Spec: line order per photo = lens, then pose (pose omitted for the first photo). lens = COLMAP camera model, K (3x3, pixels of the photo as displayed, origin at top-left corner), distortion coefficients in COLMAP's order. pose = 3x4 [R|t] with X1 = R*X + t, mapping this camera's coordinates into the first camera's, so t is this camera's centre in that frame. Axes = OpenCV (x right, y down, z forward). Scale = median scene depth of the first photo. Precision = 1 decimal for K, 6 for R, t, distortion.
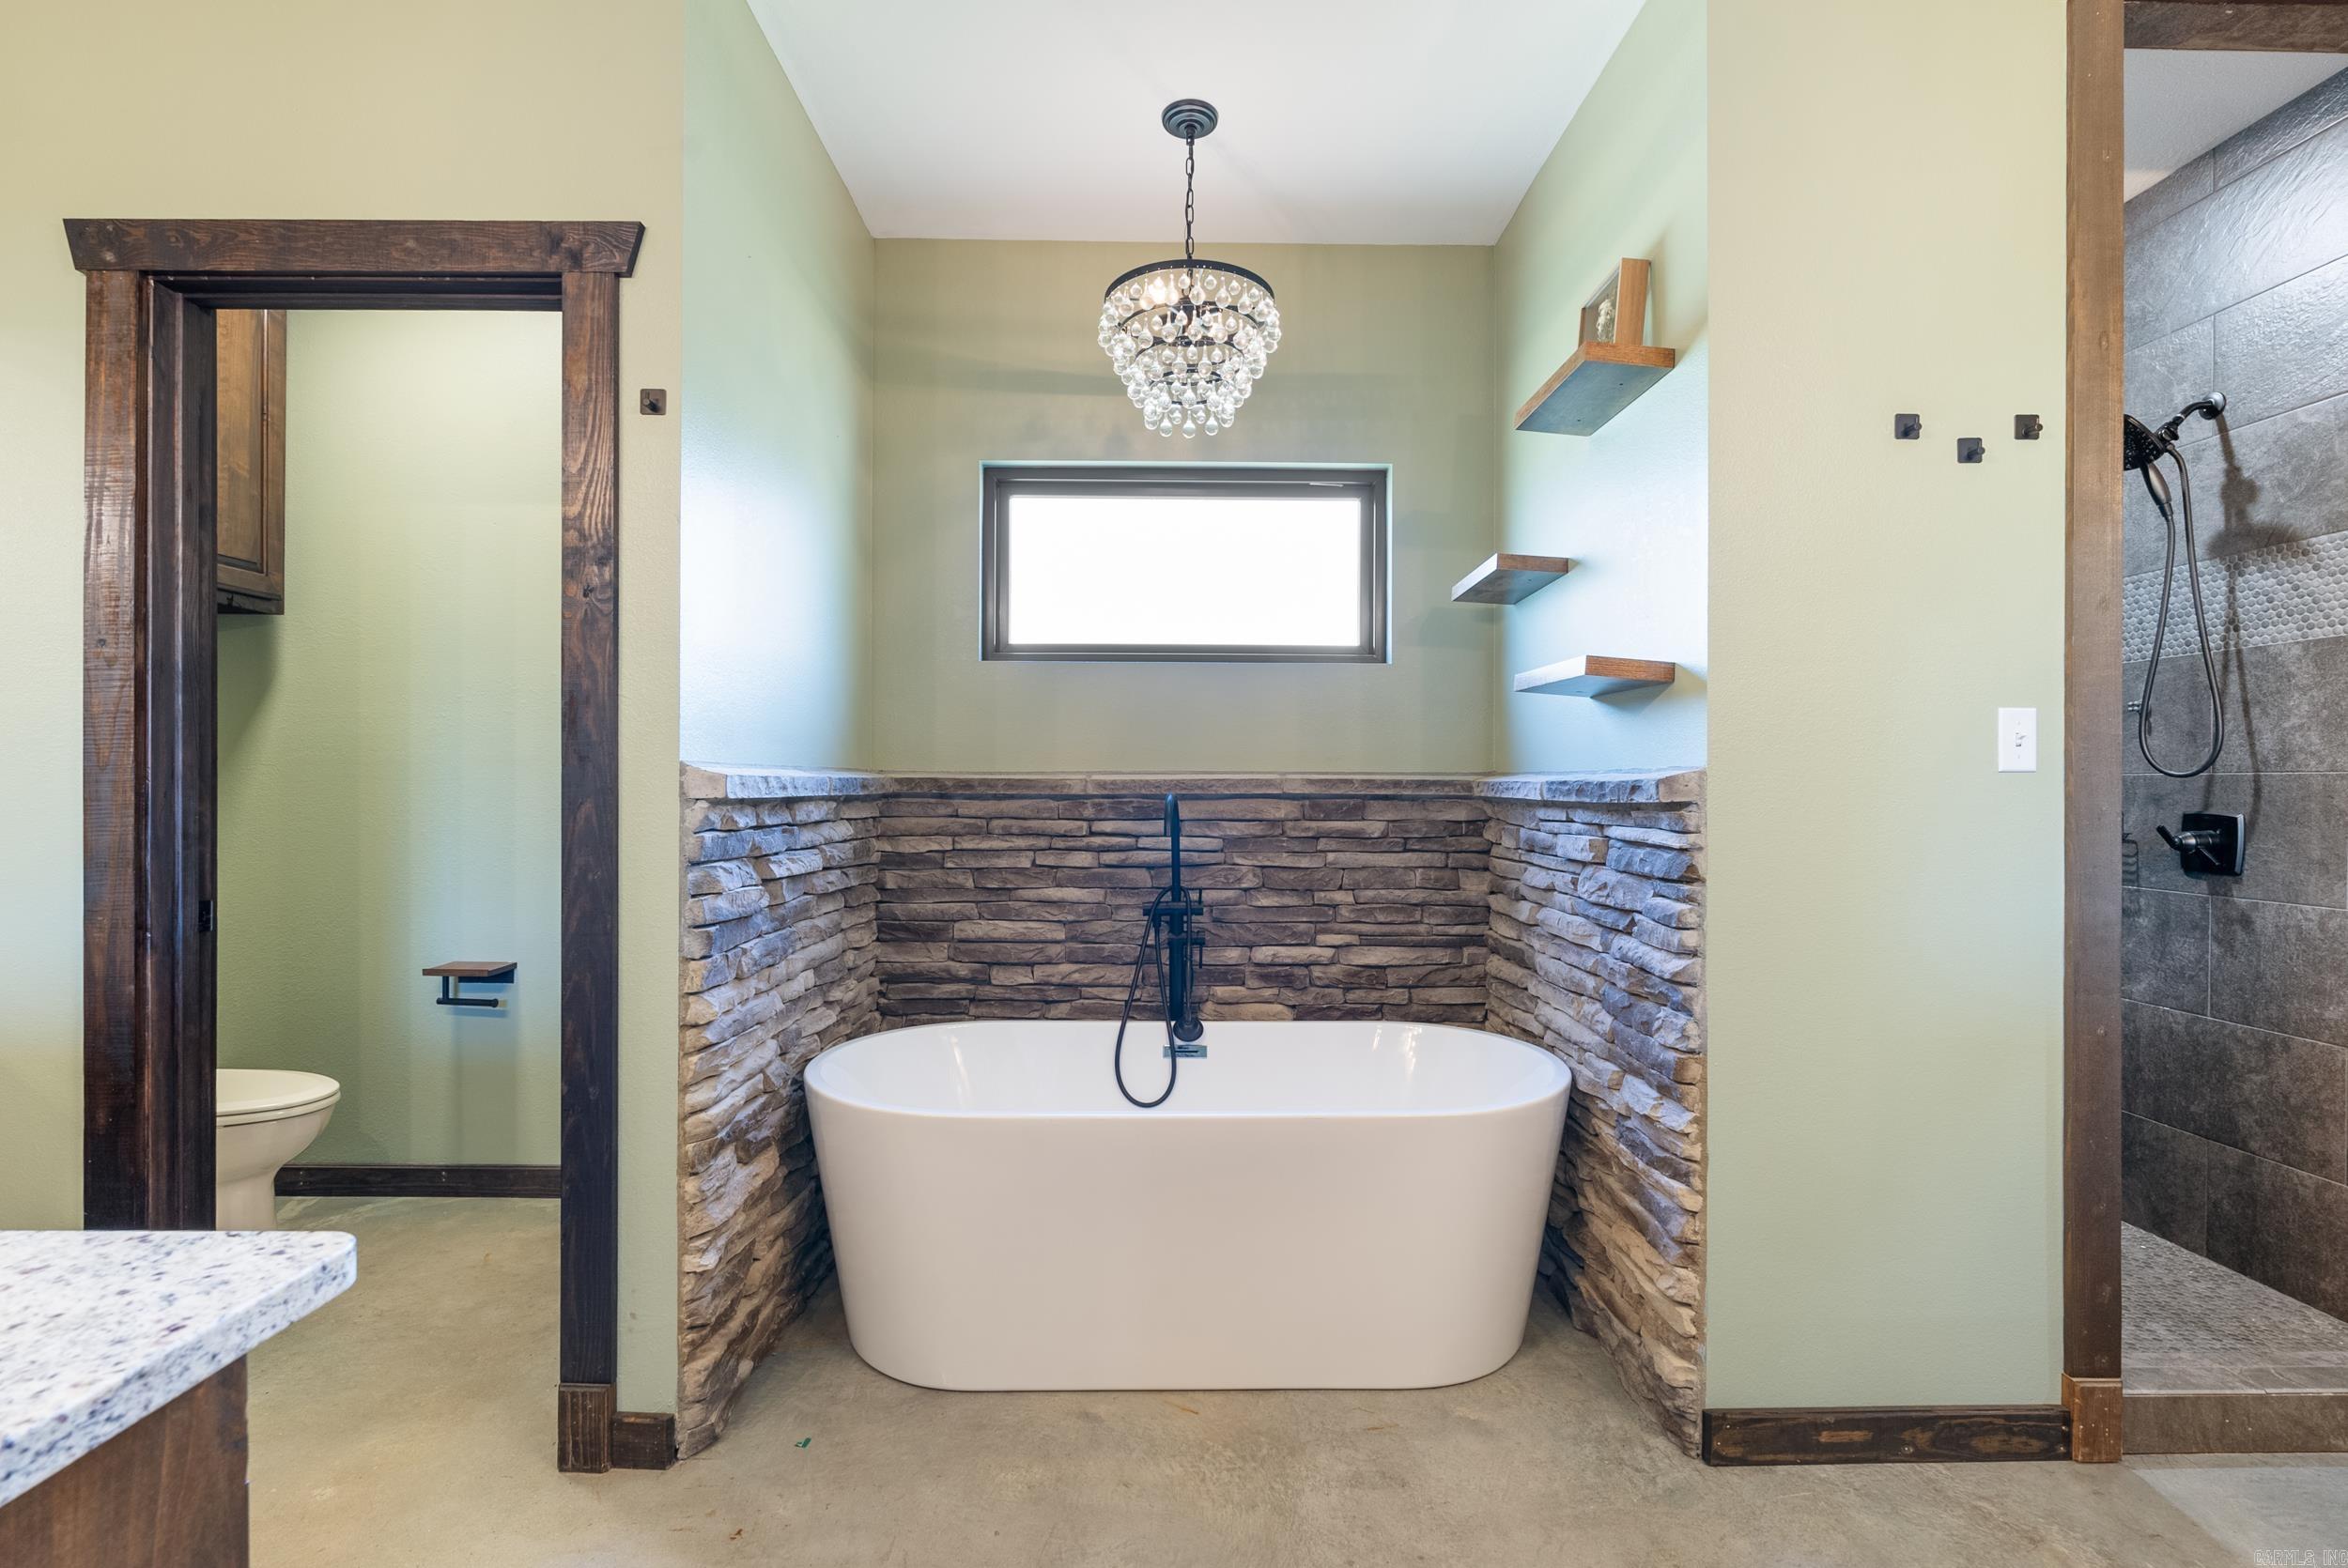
lens RADIAL K [[1031.8, 0, 1167.7], [0, 1031.8, 774.9], [0, 0, 1]] dist [-0.012353, 0.000396]
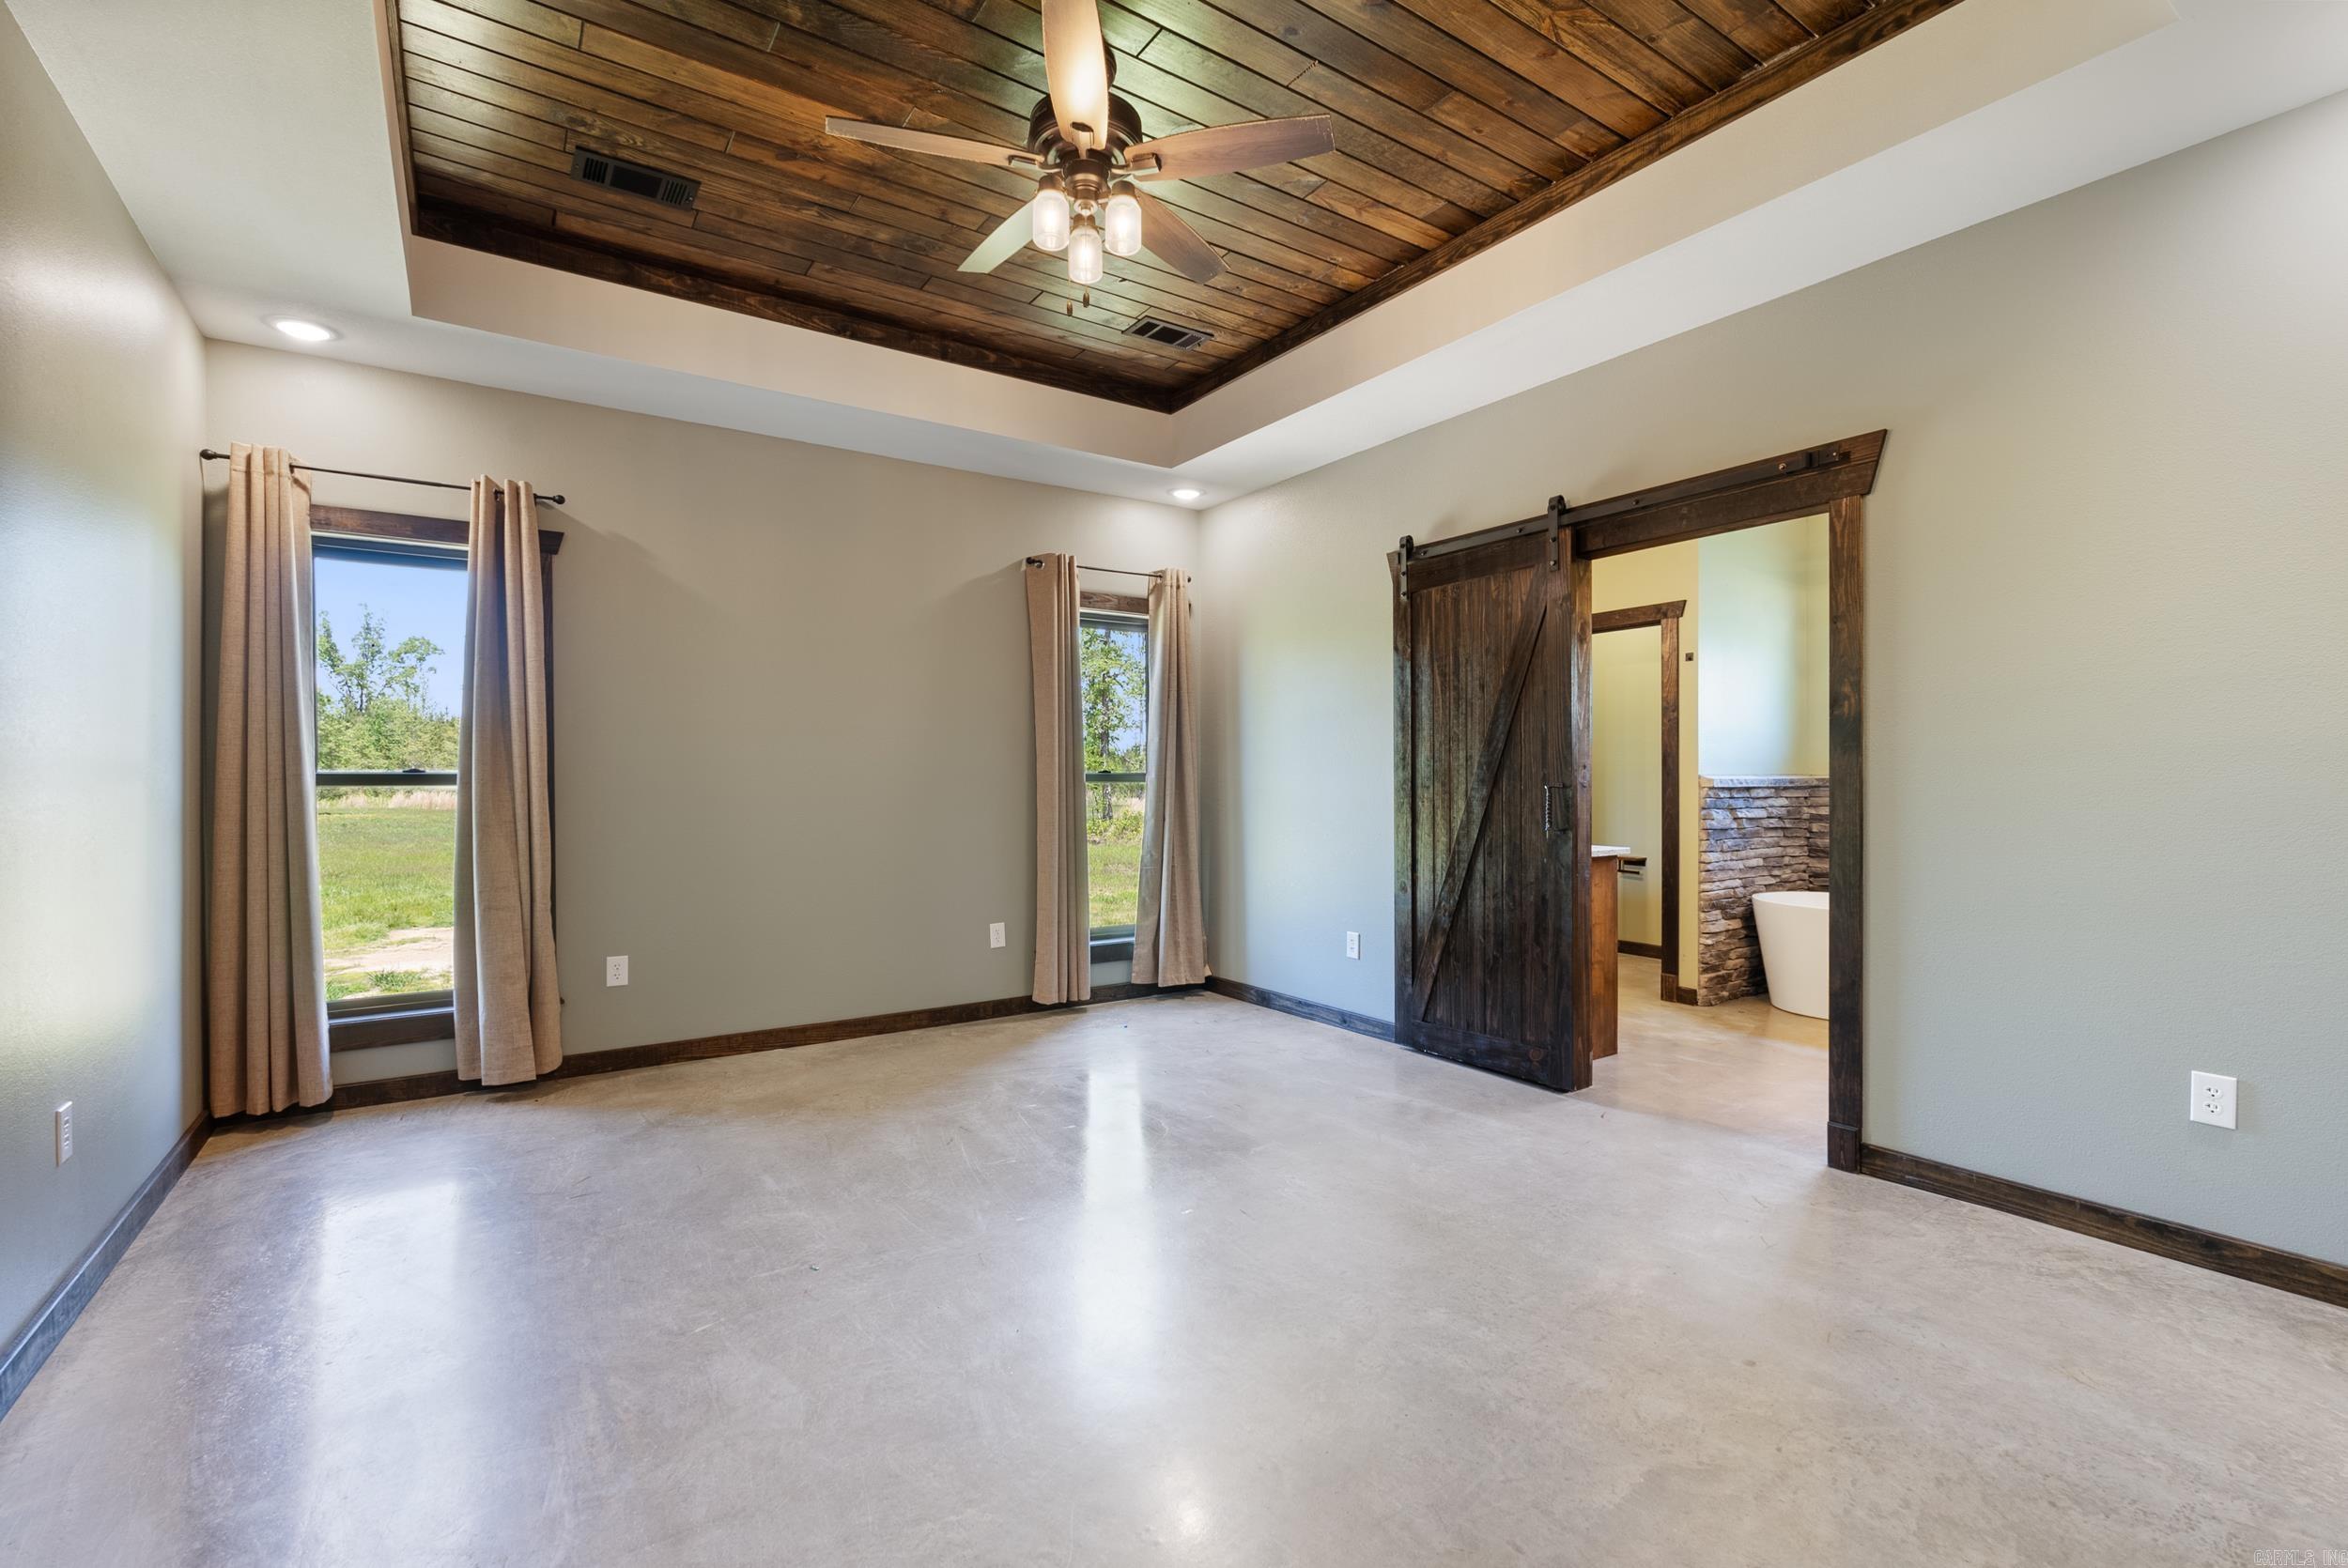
lens RADIAL K [[1031.8, 0, 1167.7], [0, 1031.8, 774.9], [0, 0, 1]] dist [-0.012353, 0.000396]
pose [[0.546920, 0.002179, -0.837182, 1.057570], [0.007129, 0.999948, 0.007260, -0.039946], [0.837154, -0.009939, 0.546876, -1.724030]]
